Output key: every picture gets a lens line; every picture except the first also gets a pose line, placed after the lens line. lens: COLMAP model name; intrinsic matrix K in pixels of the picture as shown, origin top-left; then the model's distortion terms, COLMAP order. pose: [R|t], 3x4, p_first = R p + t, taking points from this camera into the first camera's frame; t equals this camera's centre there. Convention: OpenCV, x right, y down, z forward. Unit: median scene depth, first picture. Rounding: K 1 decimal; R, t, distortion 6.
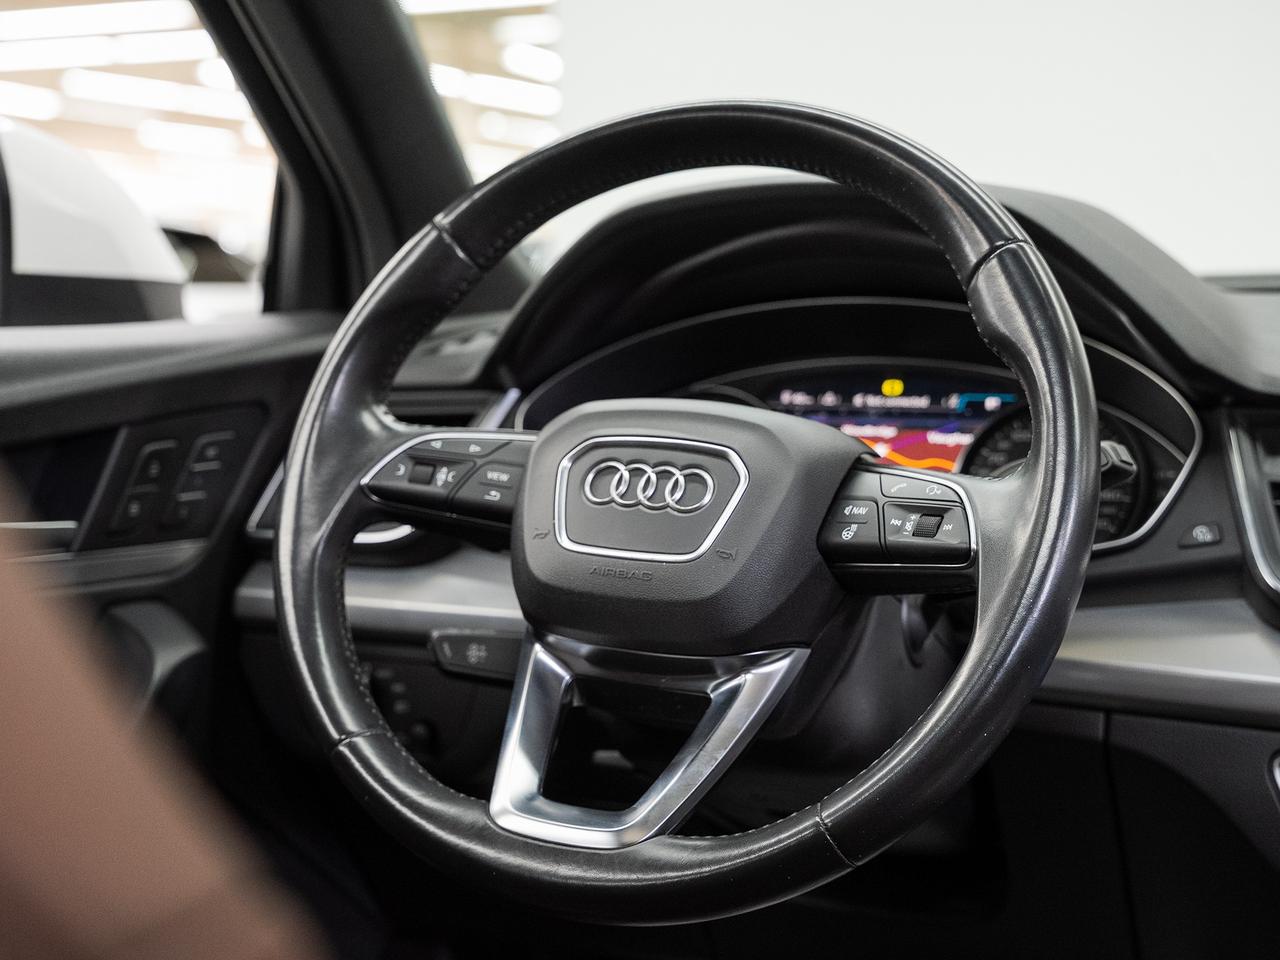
lens RADIAL K [[2187.6, 0, 638.0], [0, 2187.6, 478.3], [0, 0, 1]] dist [0.134729, 0.000000]
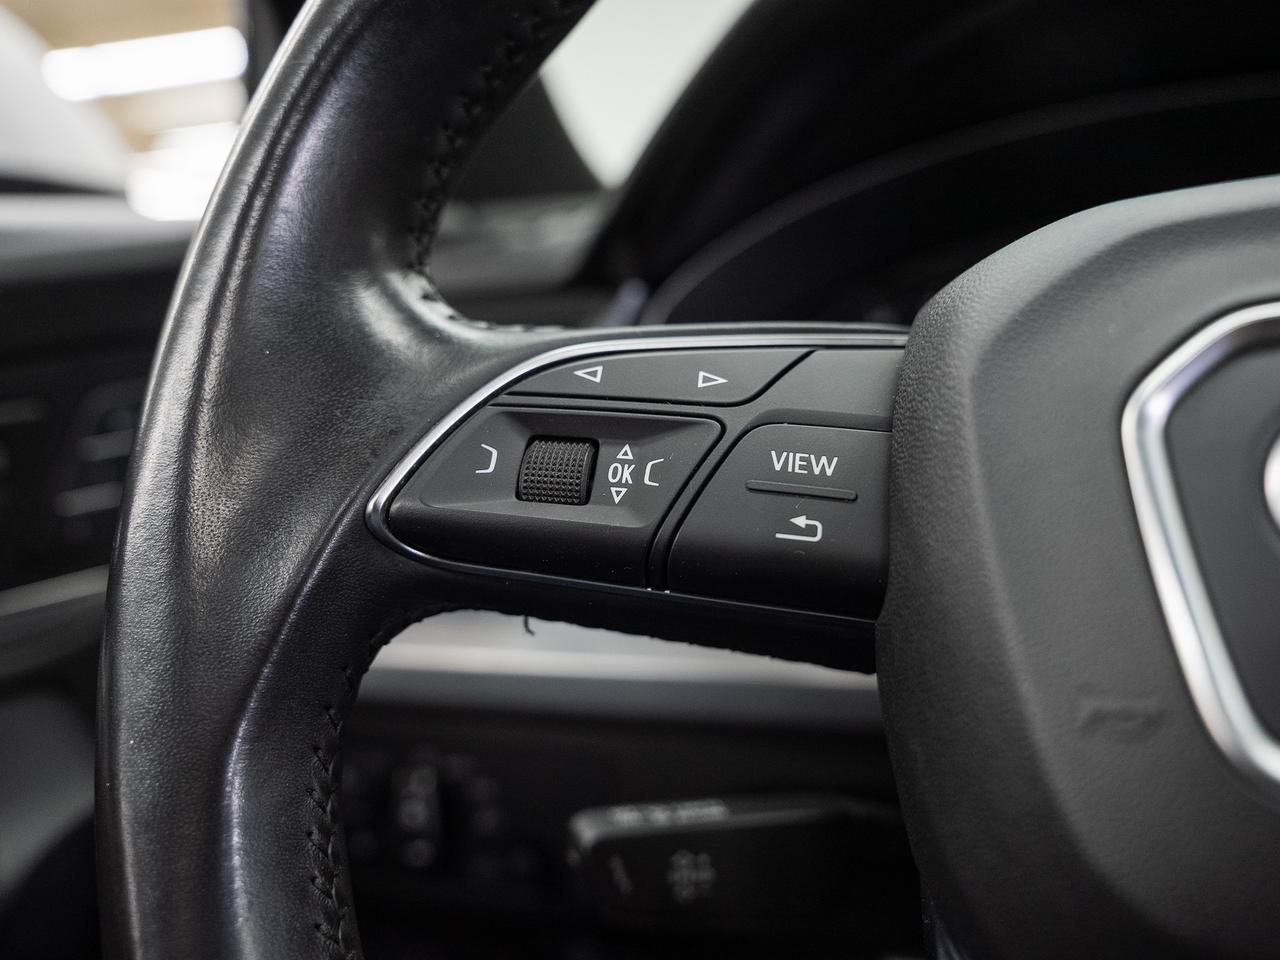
lens RADIAL K [[1147.6, 0, 648.9], [0, 1147.6, 488.7], [0, 0, 1]] dist [0.012099, 0.000481]
pose [[0.995291, -0.065521, 0.071430, -0.098130], [0.059814, 0.995054, 0.079313, -0.011685], [-0.076274, -0.074667, 0.994287, 0.838256]]
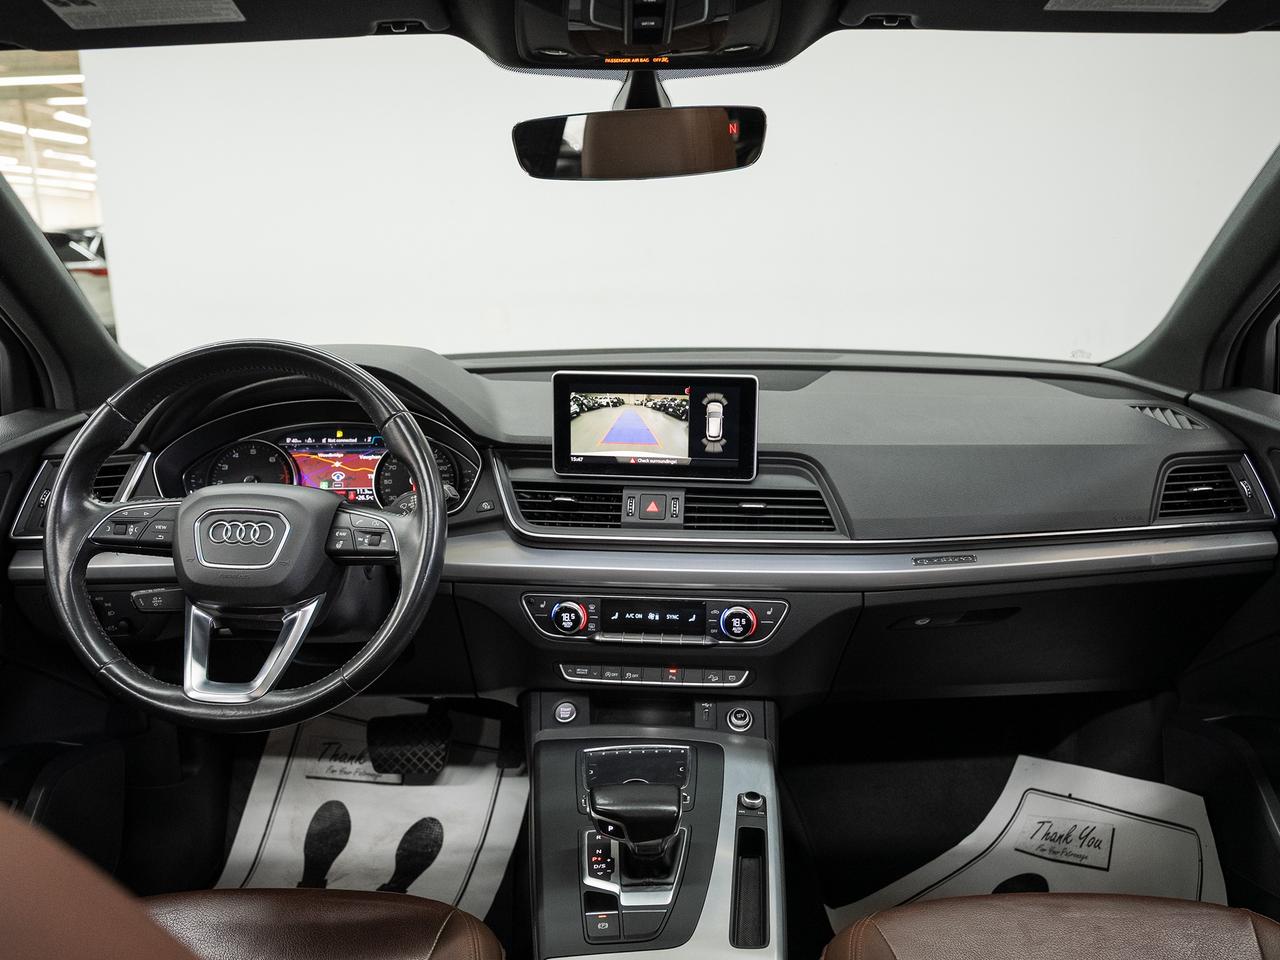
lens RADIAL K [[1077.8, 0, 658.0], [0, 1077.8, 512.7], [0, 0, 1]] dist [-0.026800, 0.014878]
pose [[0.907246, -0.123554, 0.402044, -0.043334], [0.051256, 0.981234, 0.185884, -0.180652], [-0.417466, -0.148035, 0.896553, -0.115308]]
